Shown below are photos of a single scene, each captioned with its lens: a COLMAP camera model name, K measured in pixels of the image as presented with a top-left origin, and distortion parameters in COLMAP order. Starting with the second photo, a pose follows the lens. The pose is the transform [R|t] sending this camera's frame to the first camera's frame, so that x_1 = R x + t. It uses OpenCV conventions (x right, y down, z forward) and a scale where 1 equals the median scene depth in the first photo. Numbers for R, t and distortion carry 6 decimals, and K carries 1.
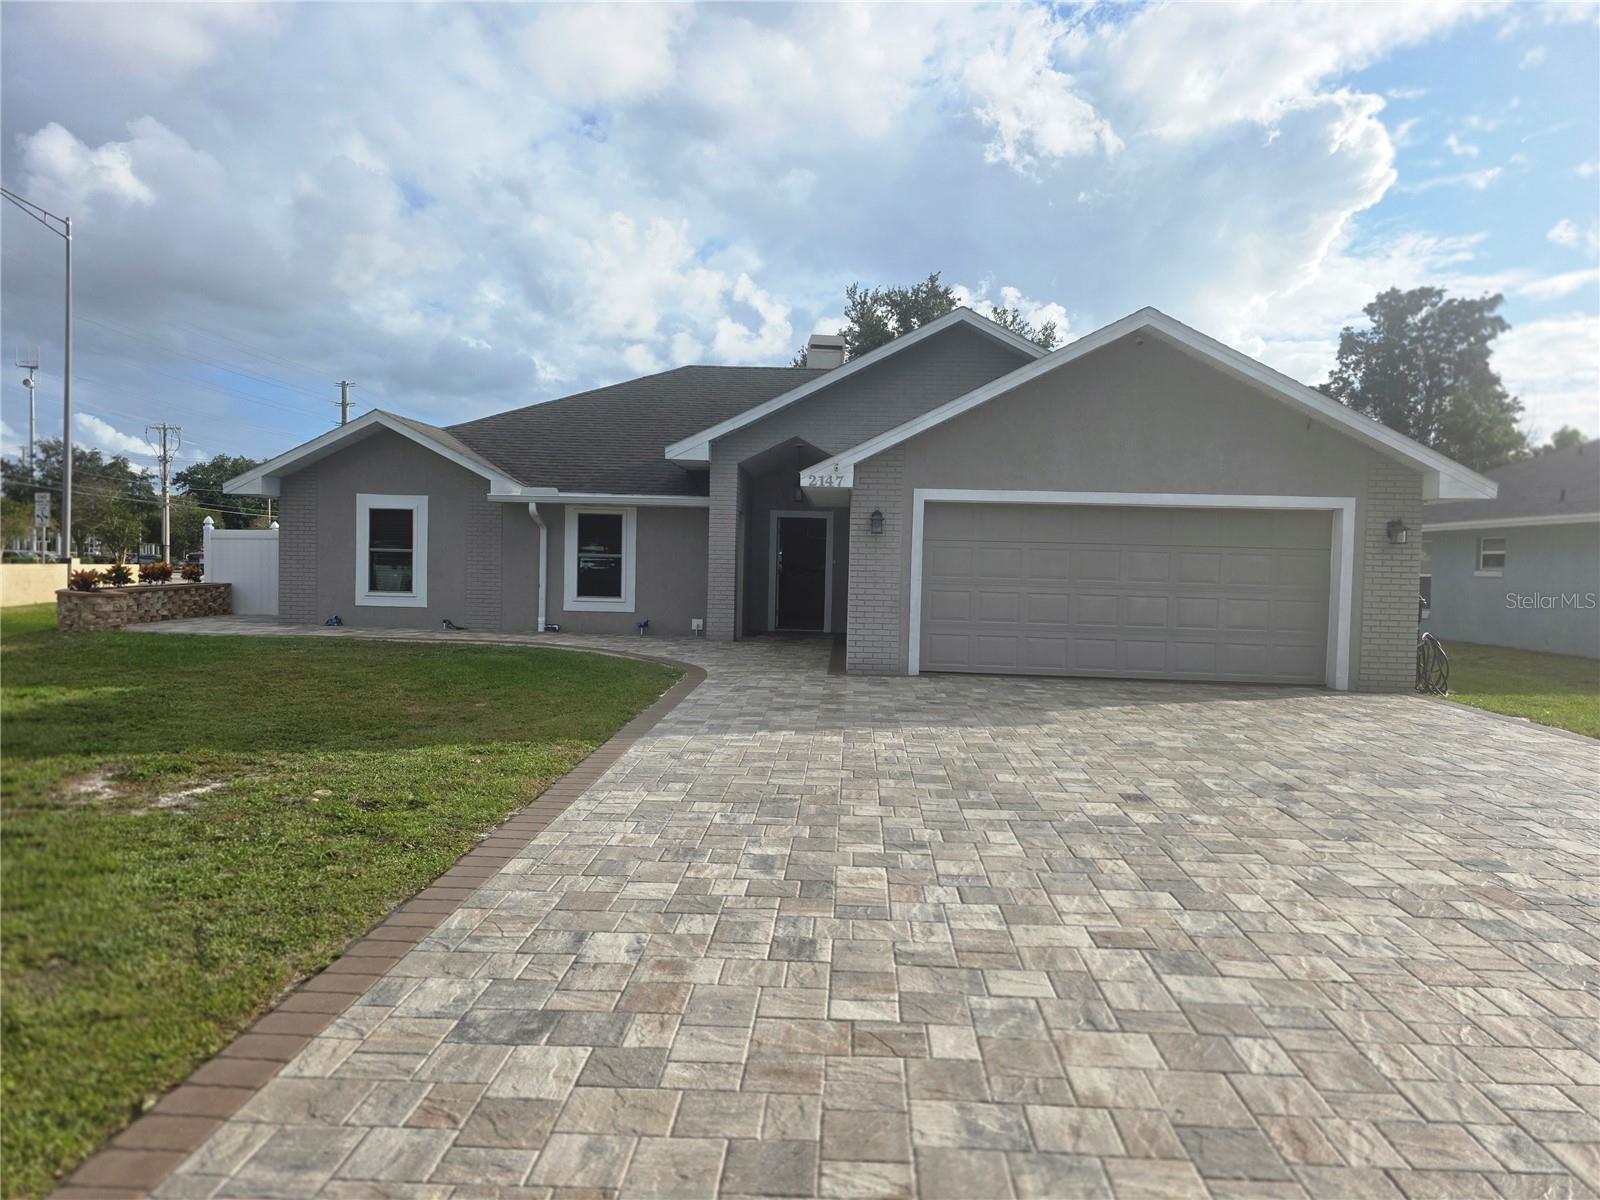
lens RADIAL K [[1072.2, 0, 802.2], [0, 1072.2, 593.6], [0, 0, 1]] dist [0.043750, -0.019388]
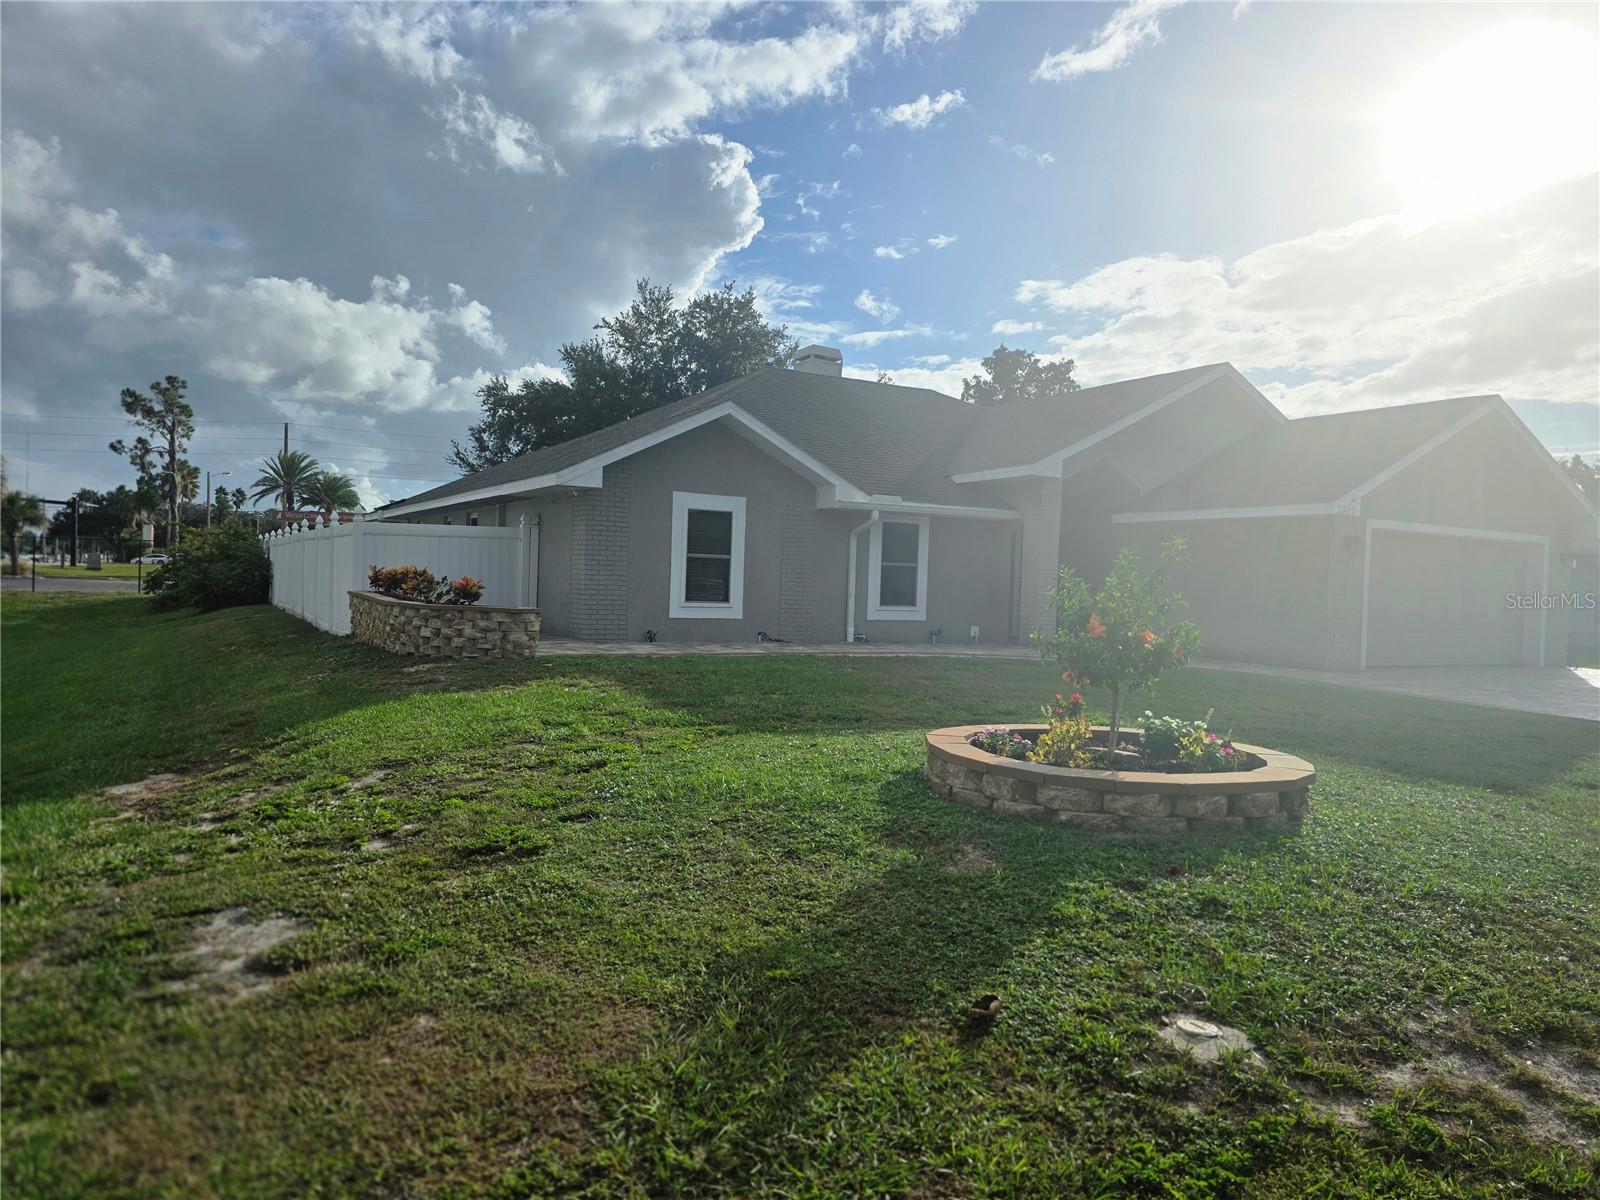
lens RADIAL K [[1072.2, 0, 795.0], [0, 1072.2, 612.3], [0, 0, 1]] dist [0.043750, -0.019388]
pose [[0.849350, -0.013140, 0.527666, -0.622730], [0.000074, 0.999693, 0.024775, -0.012074], [-0.527829, -0.021004, 0.849091, 0.158699]]
